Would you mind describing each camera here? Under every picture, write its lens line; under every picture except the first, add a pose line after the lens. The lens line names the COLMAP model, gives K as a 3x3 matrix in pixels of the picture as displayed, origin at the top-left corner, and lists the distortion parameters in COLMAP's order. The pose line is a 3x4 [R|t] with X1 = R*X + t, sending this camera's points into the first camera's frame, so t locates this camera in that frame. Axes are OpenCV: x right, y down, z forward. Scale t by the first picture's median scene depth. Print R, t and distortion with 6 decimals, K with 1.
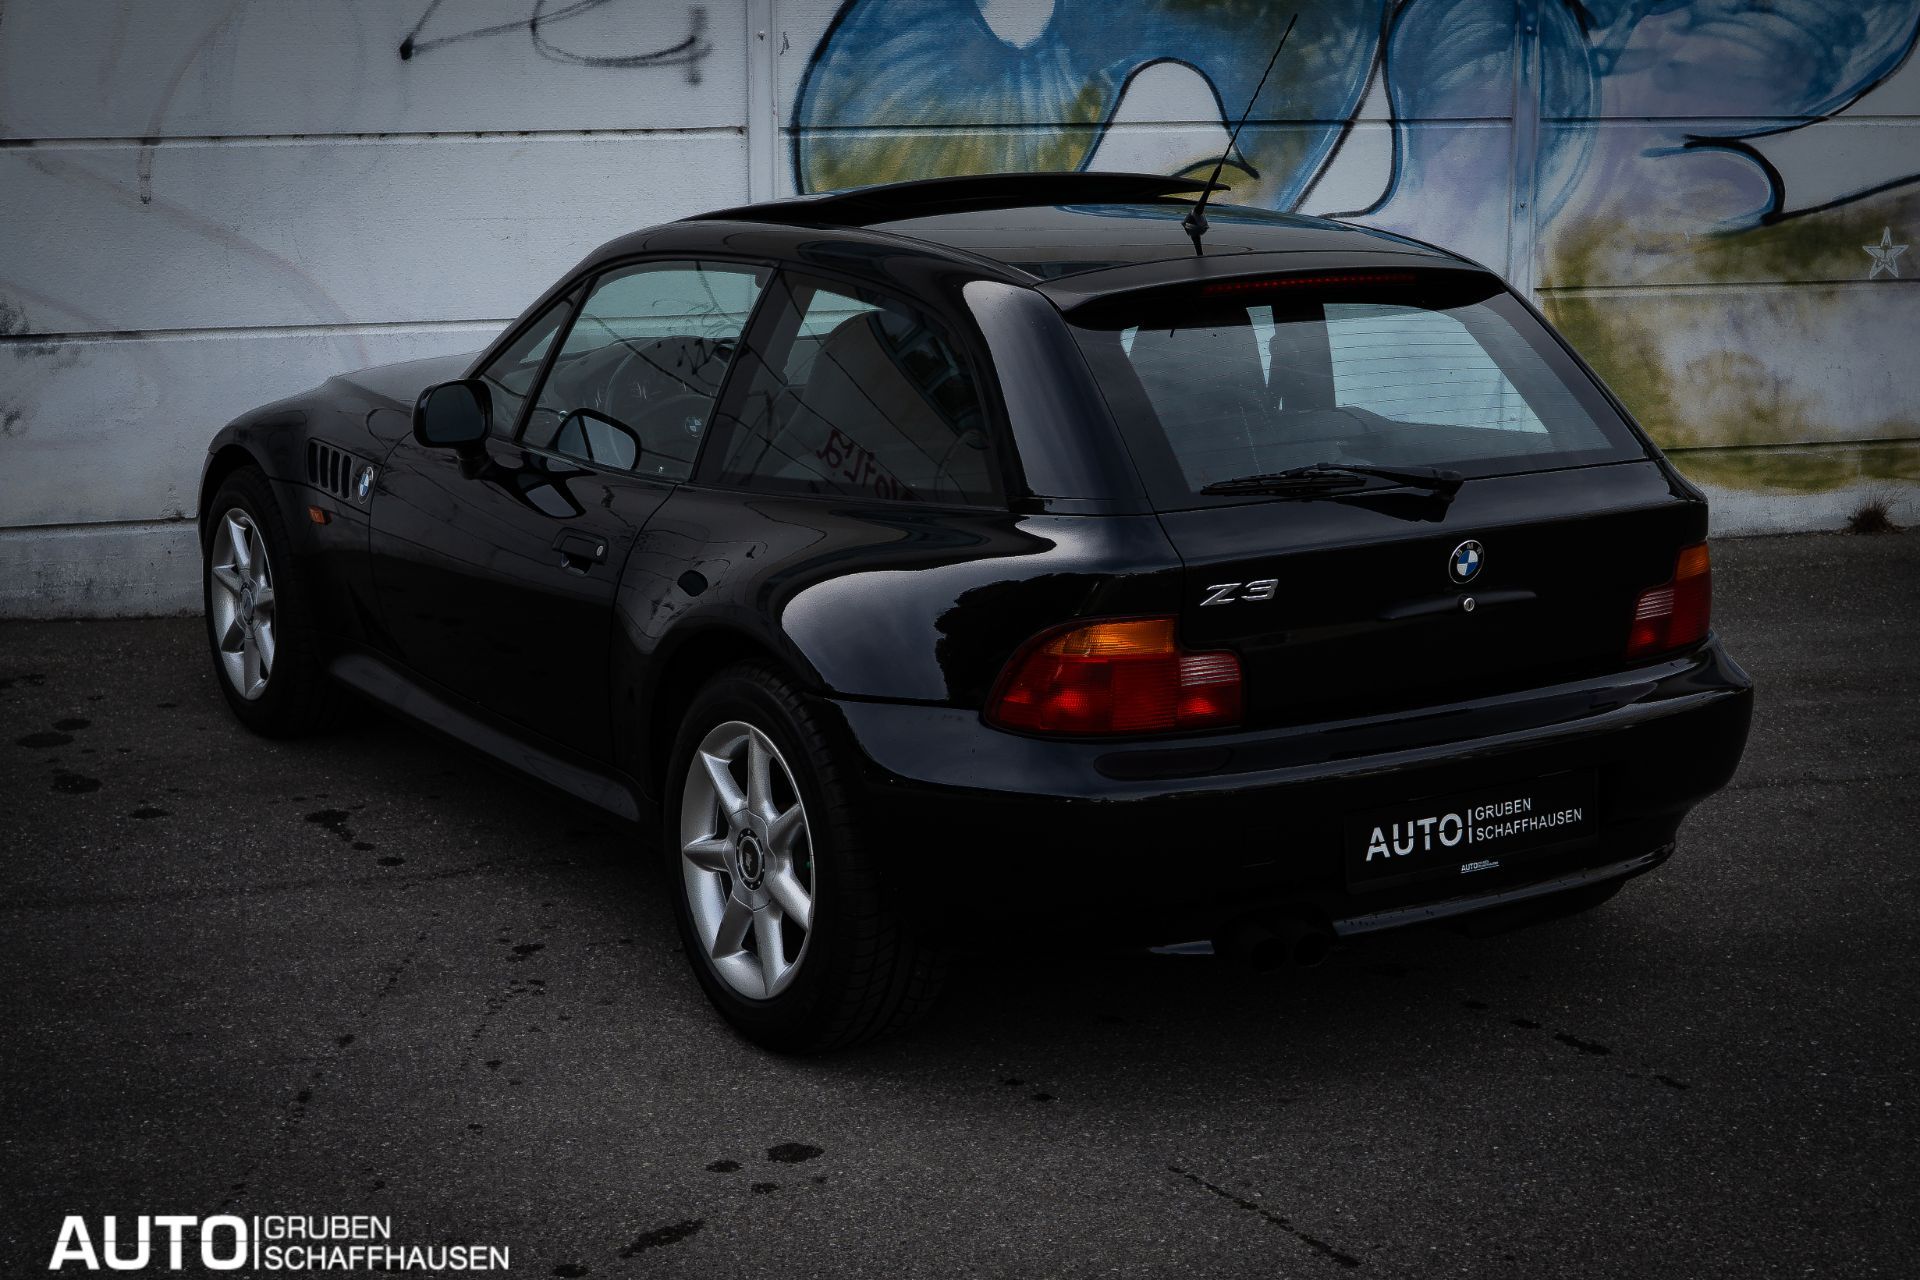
lens RADIAL K [[2964.4, 0, 997.2], [0, 2964.4, 579.6], [0, 0, 1]] dist [-0.043006, 0.038896]
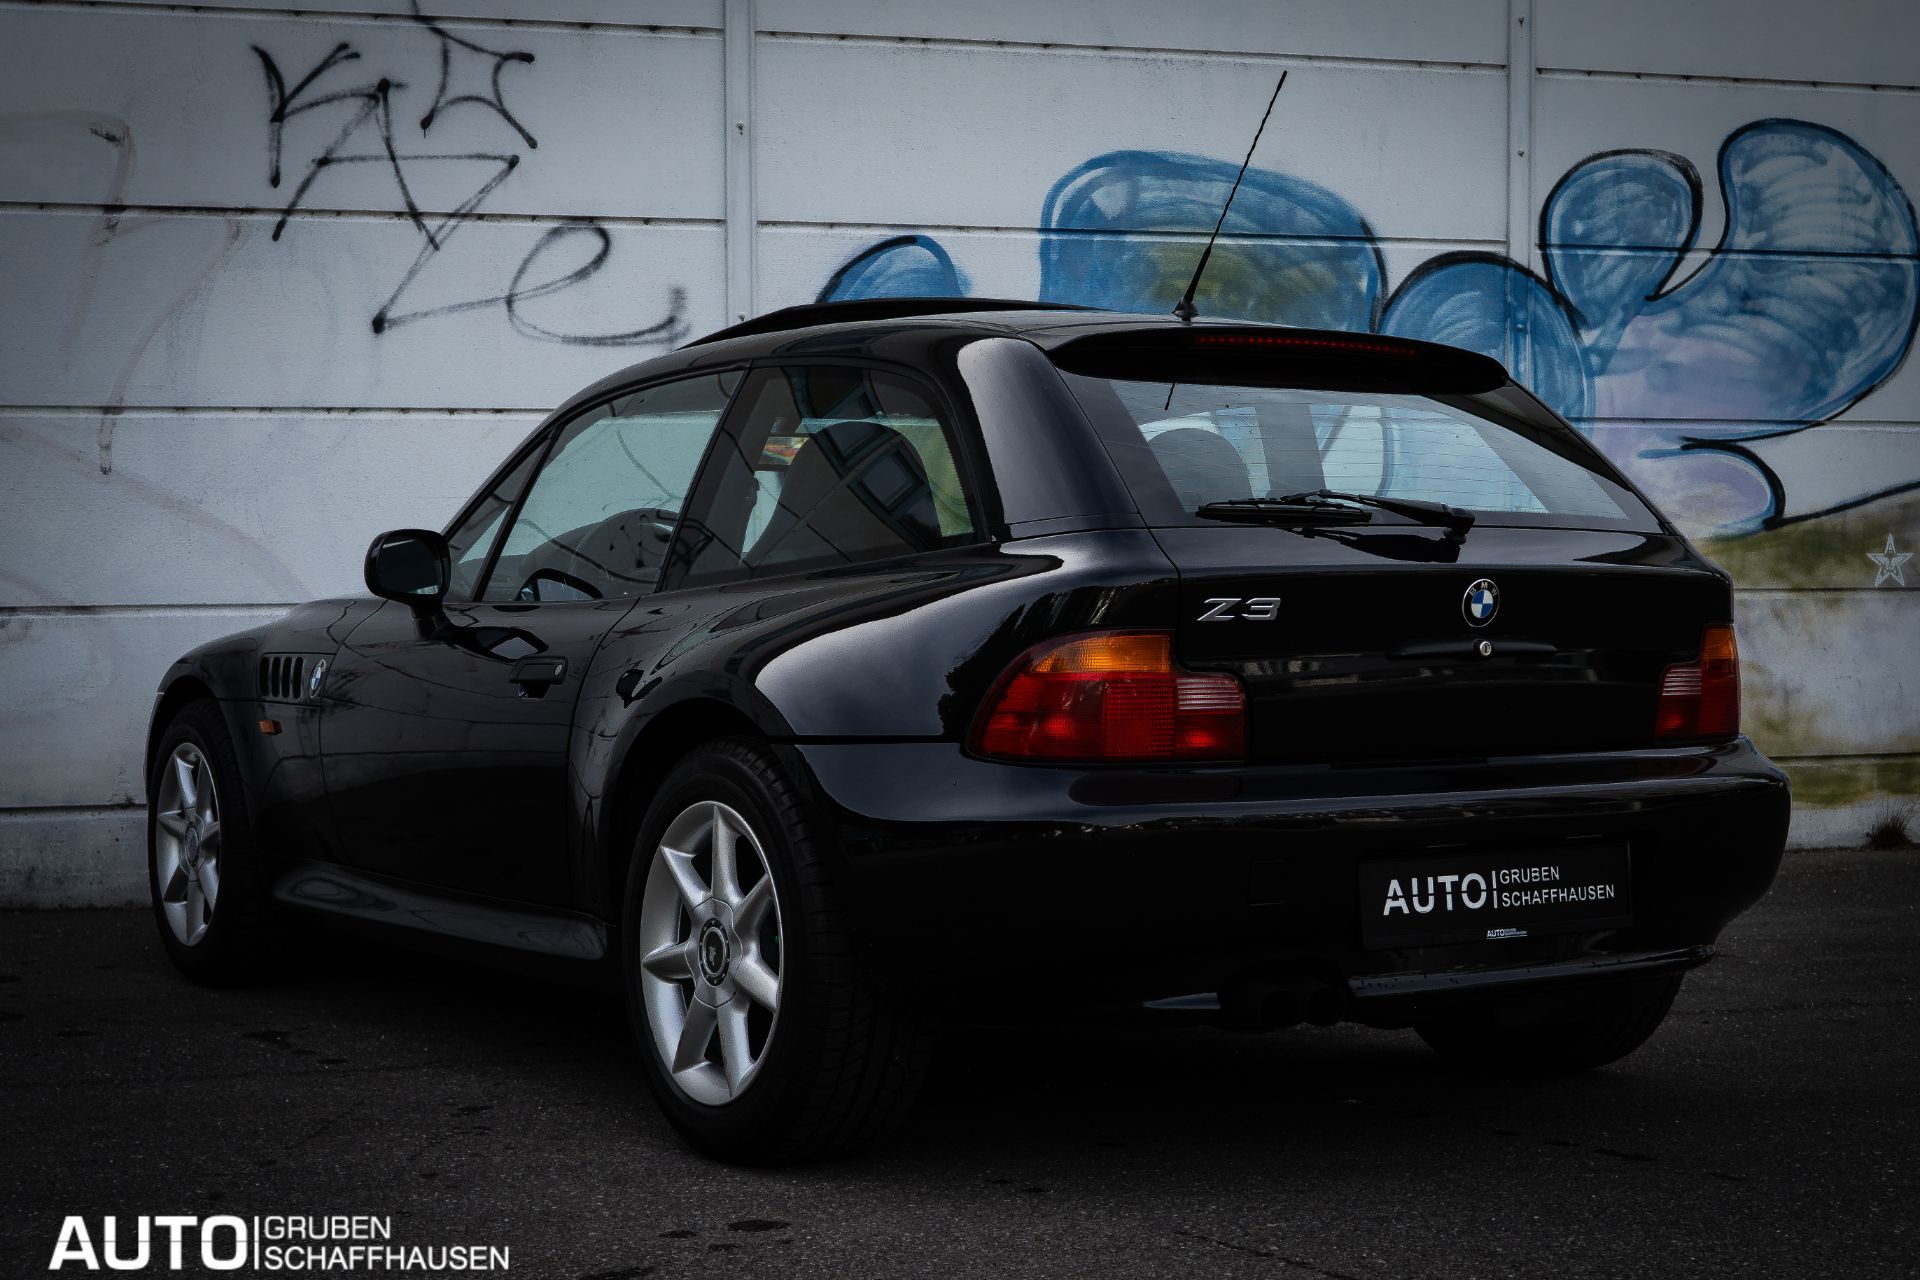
lens RADIAL K [[2964.4, 0, 1035.2], [0, 2964.4, 681.7], [0, 0, 1]] dist [-0.042446, 0.107689]
pose [[0.999851, -0.008278, 0.015163, 0.001866], [0.010604, 0.986996, -0.160396, 0.098733], [-0.013638, 0.160533, 0.986936, 0.048310]]
